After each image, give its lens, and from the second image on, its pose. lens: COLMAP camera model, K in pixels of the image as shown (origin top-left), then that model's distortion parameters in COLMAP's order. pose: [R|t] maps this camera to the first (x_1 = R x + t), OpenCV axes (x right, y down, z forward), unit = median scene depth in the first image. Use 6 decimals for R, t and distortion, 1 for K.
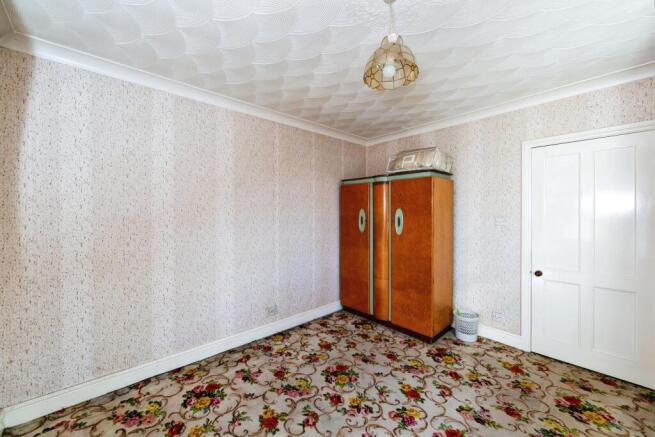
lens RADIAL K [[257.8, 0, 328.7], [0, 257.8, 209.4], [0, 0, 1]] dist [-0.013783, -0.000035]
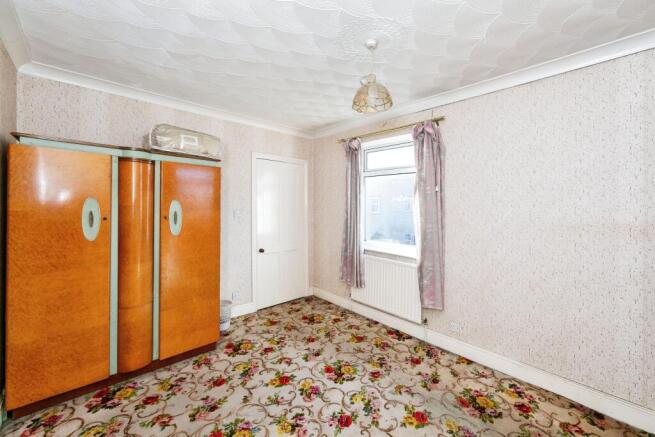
lens RADIAL K [[263.3, 0, 328.4], [0, 263.3, 180.5], [0, 0, 1]] dist [-0.003543, -0.000677]
pose [[-0.015150, 0.090210, 0.995808, -0.700788], [-0.022534, 0.995638, -0.090537, 0.001485], [-0.999631, -0.023811, -0.013052, 0.729938]]
